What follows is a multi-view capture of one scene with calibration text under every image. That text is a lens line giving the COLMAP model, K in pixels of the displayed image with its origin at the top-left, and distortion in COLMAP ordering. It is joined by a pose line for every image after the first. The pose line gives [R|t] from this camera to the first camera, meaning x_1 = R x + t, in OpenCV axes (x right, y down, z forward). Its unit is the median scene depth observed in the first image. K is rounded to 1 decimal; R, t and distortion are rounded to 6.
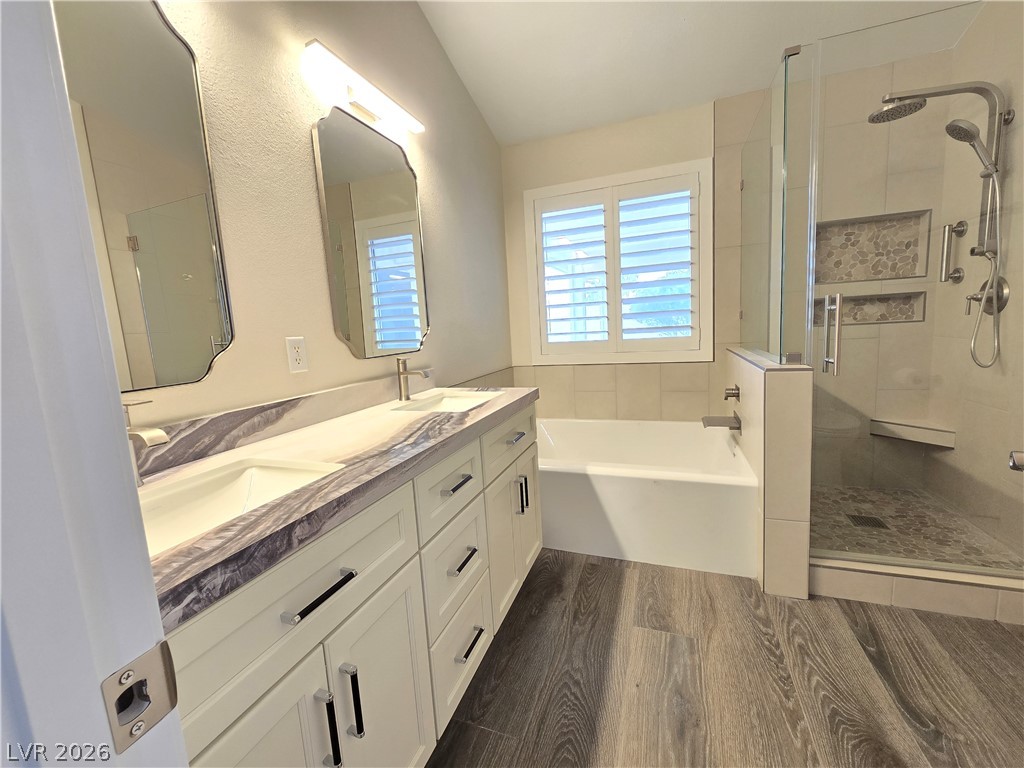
lens RADIAL K [[419.4, 0, 511.7], [0, 419.4, 379.5], [0, 0, 1]] dist [-0.003229, -0.000465]
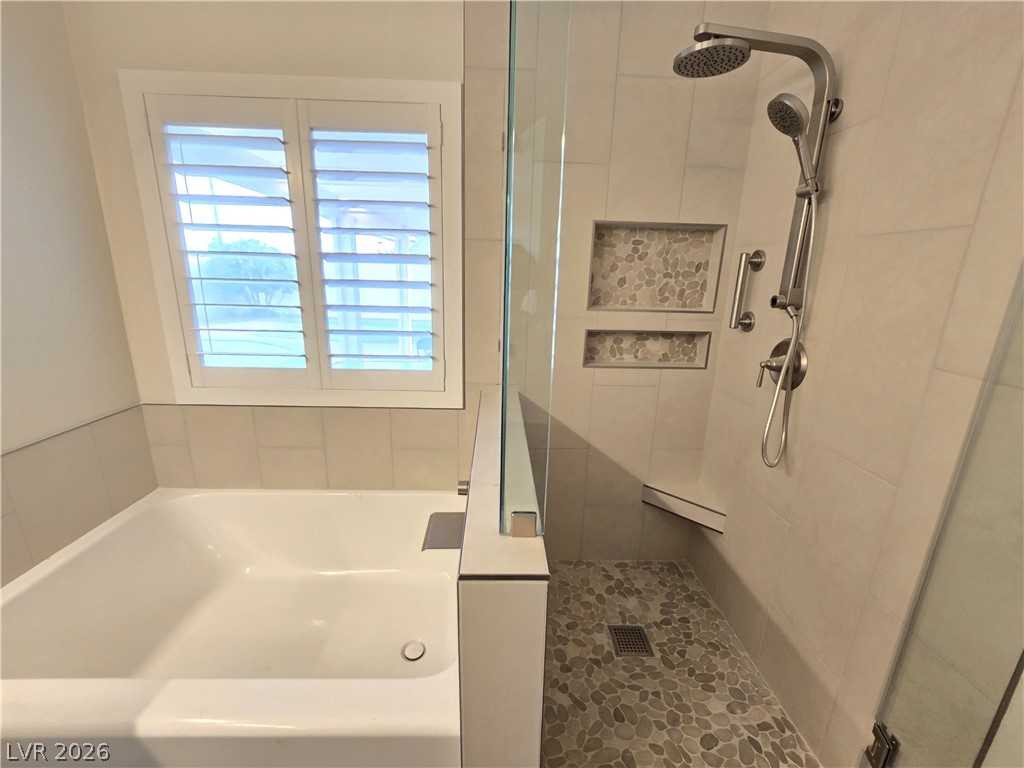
lens RADIAL K [[419.4, 0, 511.7], [0, 419.4, 379.5], [0, 0, 1]] dist [-0.003229, -0.000465]
pose [[0.922375, -0.015371, 0.385991, 0.335633], [-0.031110, 0.993007, 0.113884, -0.195649], [-0.385042, -0.117052, 0.915446, 0.406767]]
